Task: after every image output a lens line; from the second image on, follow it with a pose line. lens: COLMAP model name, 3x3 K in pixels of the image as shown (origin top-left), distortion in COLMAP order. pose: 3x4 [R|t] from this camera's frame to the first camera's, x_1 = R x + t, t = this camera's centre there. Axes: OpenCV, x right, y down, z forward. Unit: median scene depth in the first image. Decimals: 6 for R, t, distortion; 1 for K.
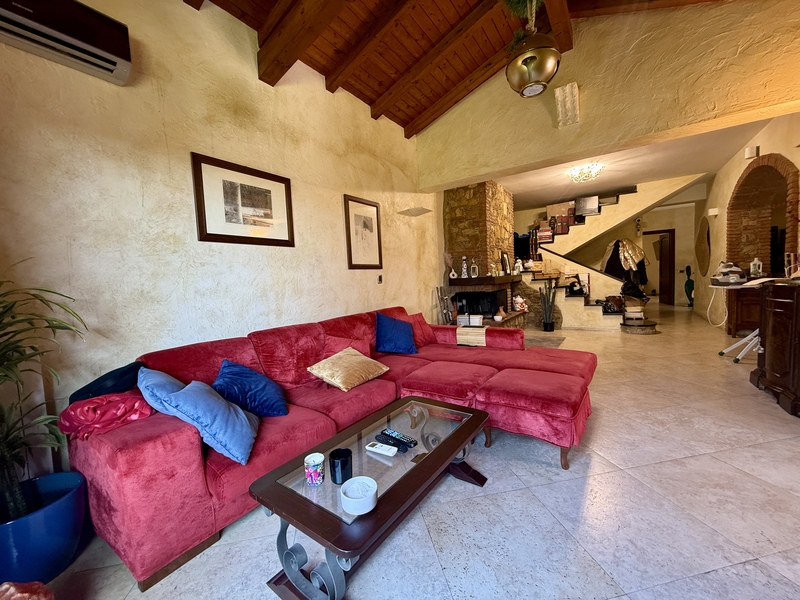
lens RADIAL K [[319.4, 0, 397.7], [0, 319.4, 299.4], [0, 0, 1]] dist [-0.000133, -0.000390]
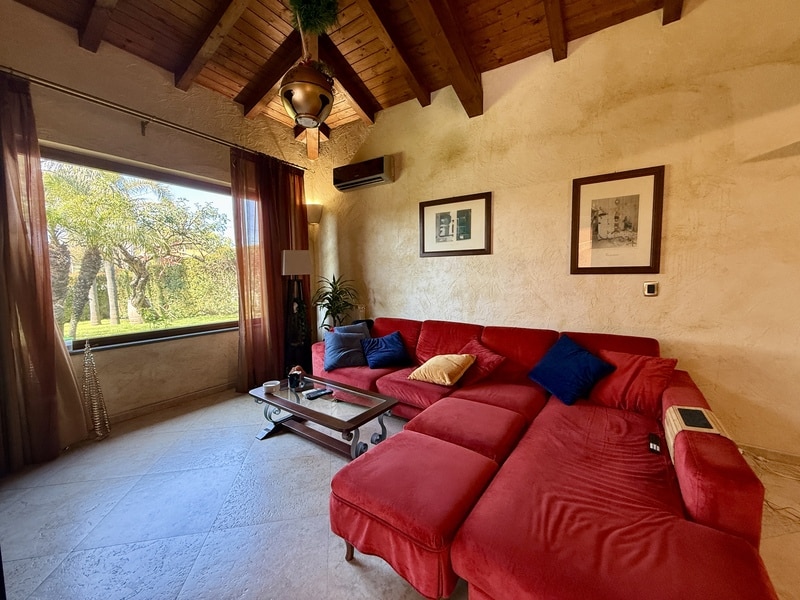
lens RADIAL K [[319.4, 0, 397.7], [0, 319.4, 299.4], [0, 0, 1]] dist [-0.000133, -0.000390]
pose [[0.008550, 0.125837, -0.992014, 0.758607], [-0.055631, 0.990574, 0.125175, -0.128346], [0.998415, 0.054116, 0.015469, 0.664417]]
